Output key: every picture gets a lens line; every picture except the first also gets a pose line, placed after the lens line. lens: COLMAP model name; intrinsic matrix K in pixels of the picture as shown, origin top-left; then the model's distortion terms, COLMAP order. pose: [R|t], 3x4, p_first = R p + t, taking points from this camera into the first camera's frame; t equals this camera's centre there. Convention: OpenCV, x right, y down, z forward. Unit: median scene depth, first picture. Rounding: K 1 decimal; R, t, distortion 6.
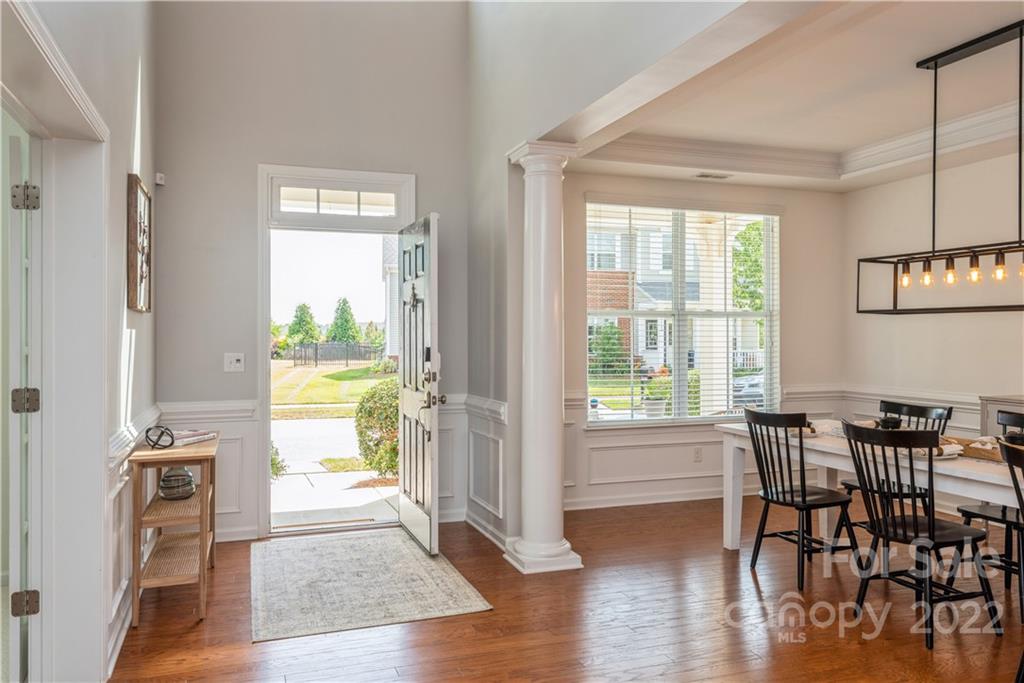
lens RADIAL K [[773.4, 0, 512.5], [0, 773.4, 338.9], [0, 0, 1]] dist [-0.001743, -0.000360]
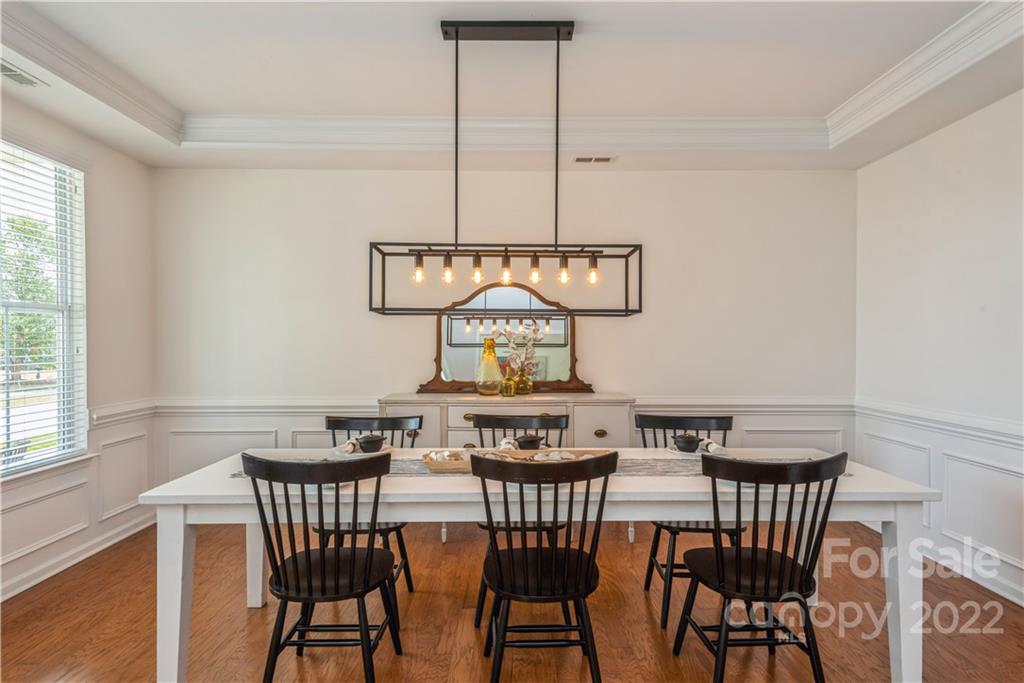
lens RADIAL K [[587.3, 0, 512.3], [0, 587.3, 337.3], [0, 0, 1]] dist [0.028673, -0.011706]
pose [[0.335206, 0.003369, 0.942139, -0.065787], [0.001403, 0.999991, -0.004075, -0.004741], [-0.942144, 0.002688, 0.335198, 0.684337]]
